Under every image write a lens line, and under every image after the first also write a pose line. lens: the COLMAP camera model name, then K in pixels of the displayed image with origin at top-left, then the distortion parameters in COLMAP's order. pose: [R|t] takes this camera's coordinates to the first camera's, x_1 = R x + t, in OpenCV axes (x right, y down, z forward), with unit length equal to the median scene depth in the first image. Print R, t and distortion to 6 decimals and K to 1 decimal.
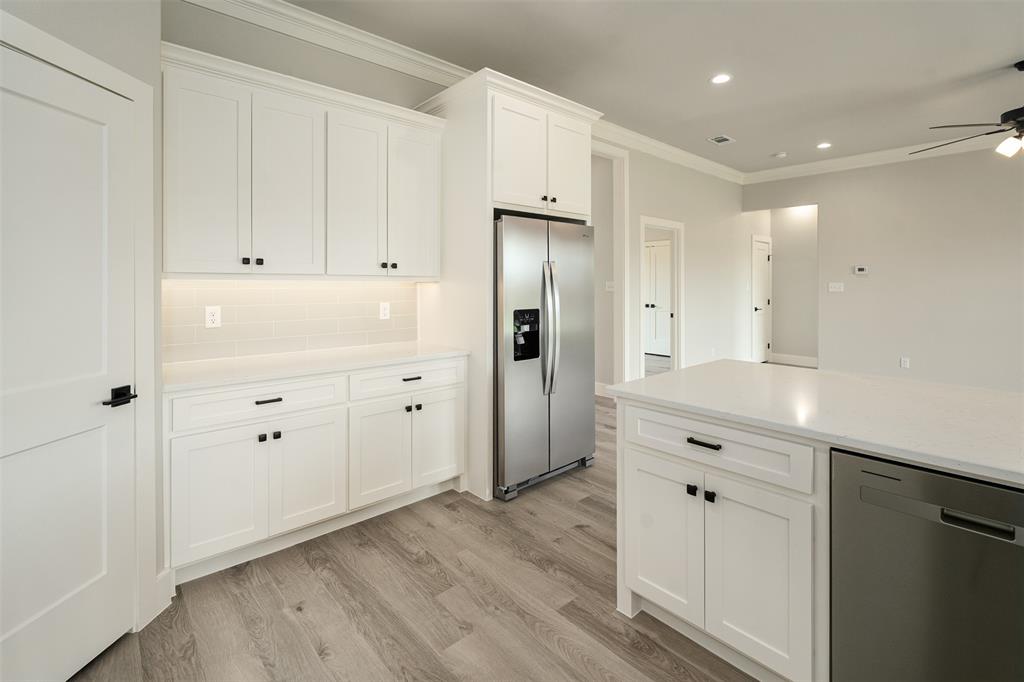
lens RADIAL K [[469.8, 0, 506.7], [0, 469.8, 282.9], [0, 0, 1]] dist [-0.001674, -0.000289]
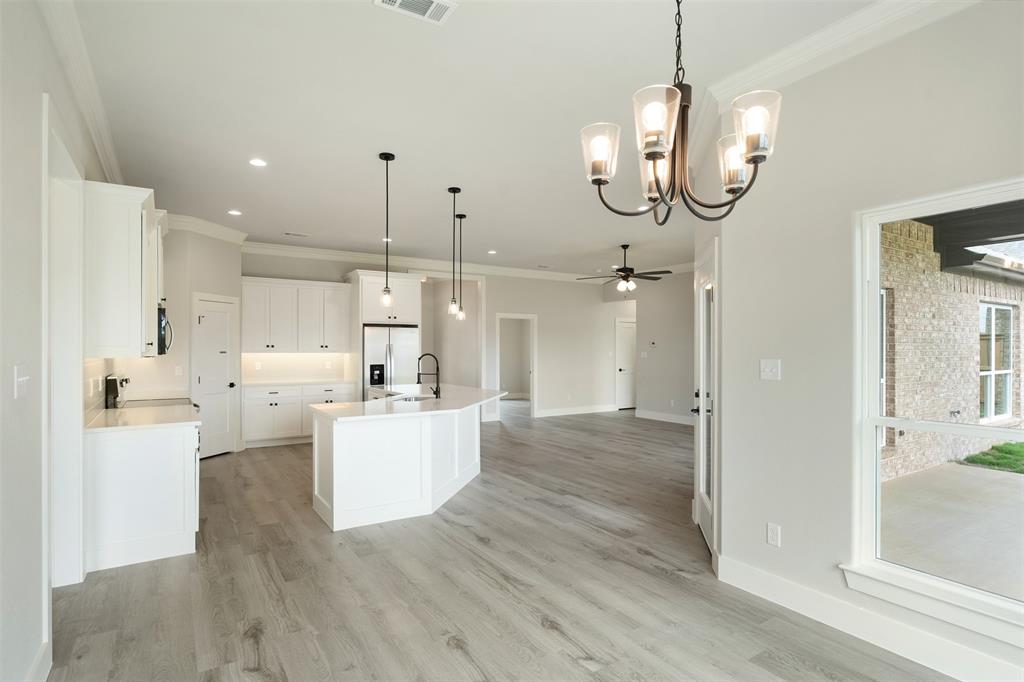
lens RADIAL K [[525.9, 0, 513.1], [0, 525.9, 346.5], [0, 0, 1]] dist [-0.002189, 0.000035]
pose [[0.989173, -0.001464, -0.146745, 1.130636], [0.001012, 0.999995, -0.003157, -0.027042], [0.146749, 0.002974, 0.989169, -1.584583]]
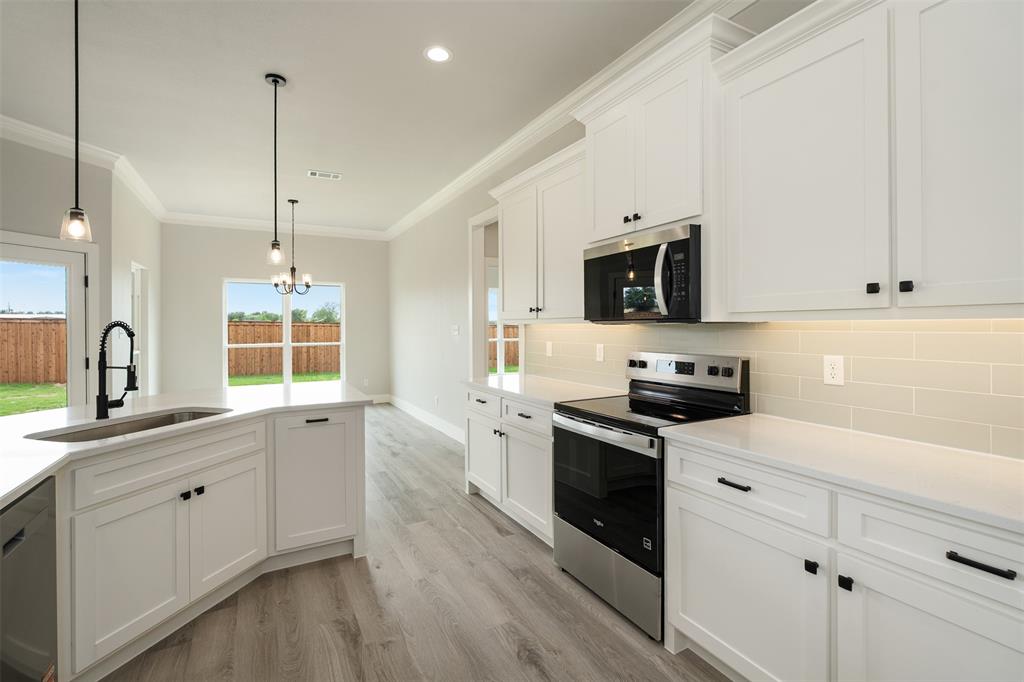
lens RADIAL K [[461.1, 0, 507.2], [0, 461.1, 325.3], [0, 0, 1]] dist [-0.001842, -0.000020]
pose [[-0.974797, 0.005876, 0.223017, -0.153279], [0.005809, 0.999983, -0.000954, -0.000707], [-0.223019, 0.000365, -0.974814, 0.677773]]
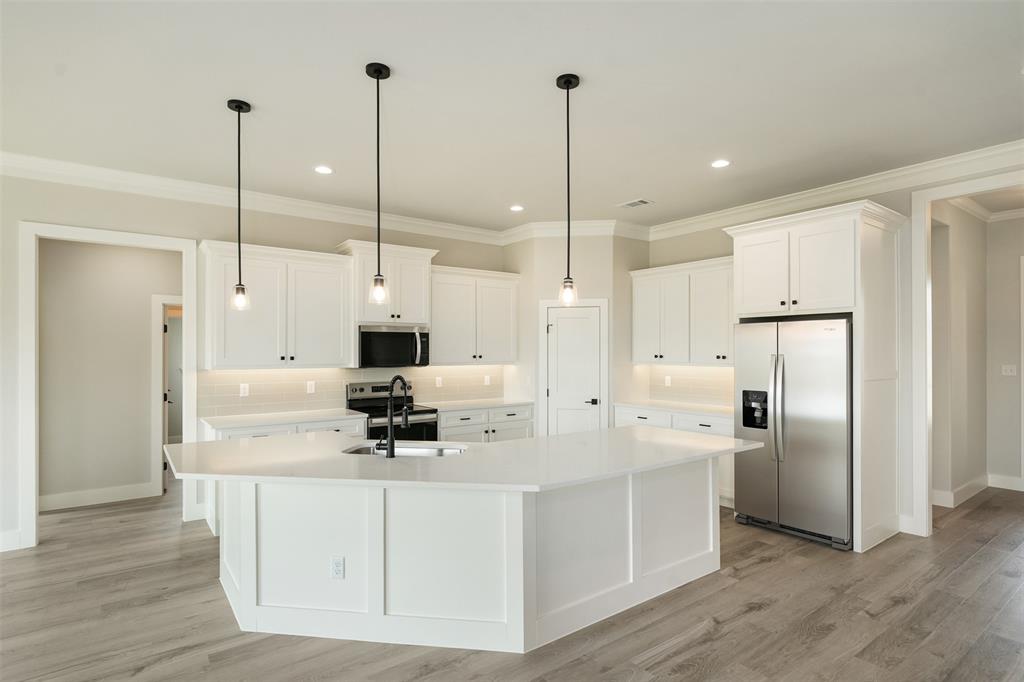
lens RADIAL K [[525.9, 0, 513.1], [0, 525.9, 346.5], [0, 0, 1]] dist [-0.002189, 0.000035]
pose [[-0.083890, -0.009853, -0.996426, 1.584555], [0.002108, 0.999947, -0.010065, -0.056262], [0.996473, -0.002945, -0.083865, 0.431076]]
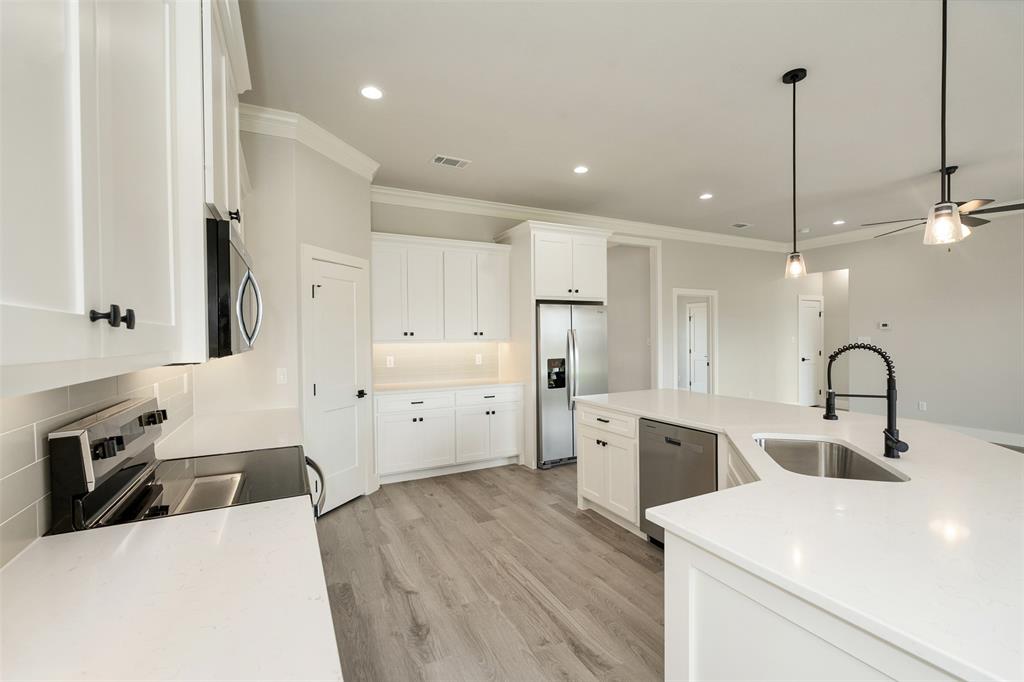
lens RADIAL K [[444.2, 0, 513.1], [0, 444.2, 341.5], [0, 0, 1]] dist [-0.003805, -0.000496]
pose [[0.969047, -0.007884, -0.246749, 0.281973], [0.011481, 0.999848, 0.013143, -0.027156], [0.246608, -0.015569, 0.968990, -0.573816]]
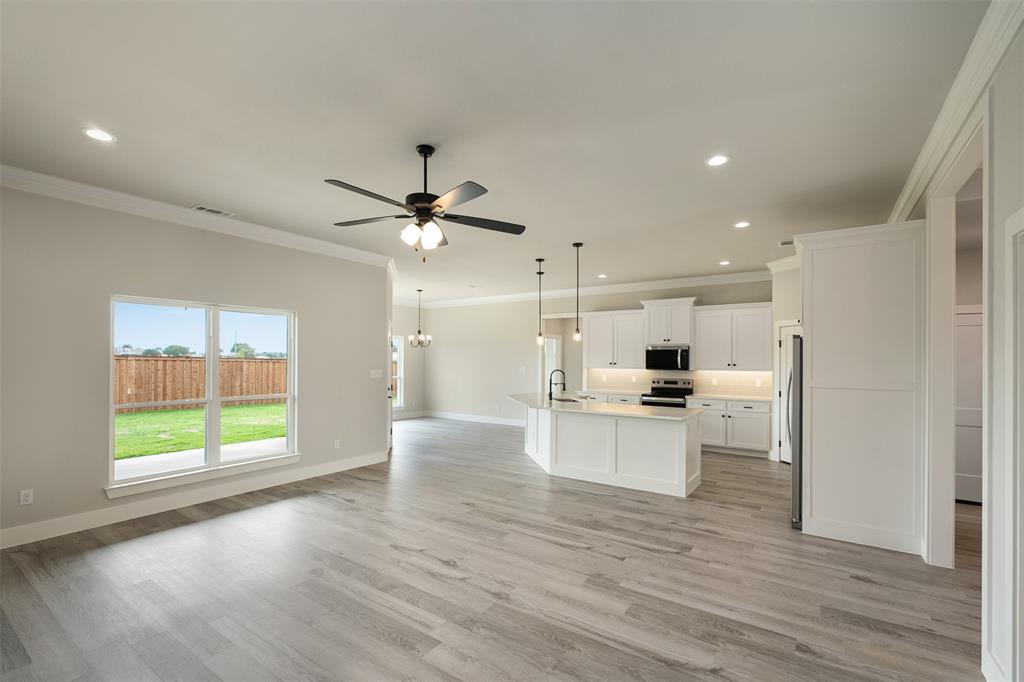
lens RADIAL K [[454.2, 0, 513.4], [0, 454.2, 359.2], [0, 0, 1]] dist [-0.007065, -0.000019]
pose [[-0.969757, -0.007785, -0.243947, 1.354952], [-0.007495, 0.999970, -0.002119, -0.055639], [0.243956, -0.000226, -0.969786, 2.269123]]
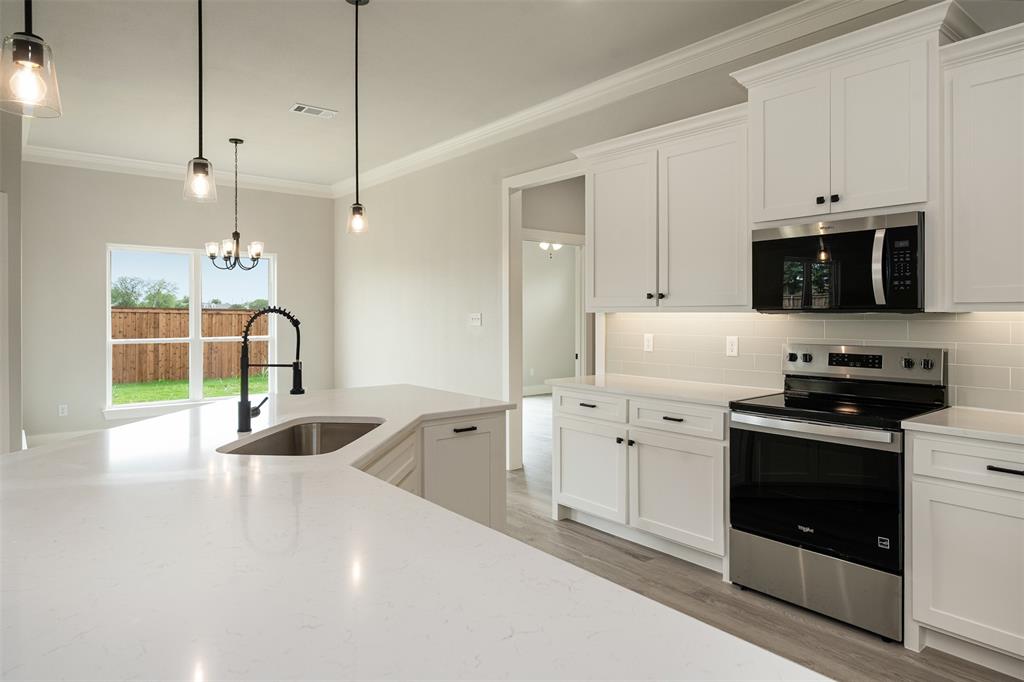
lens RADIAL K [[622.8, 0, 509.3], [0, 622.8, 313.3], [0, 0, 1]] dist [0.001573, -0.000012]
pose [[-0.999324, 0.000528, 0.036767, 0.273372], [0.000457, 0.999998, -0.001923, -0.001393], [-0.036768, -0.001904, -0.999322, 0.861579]]
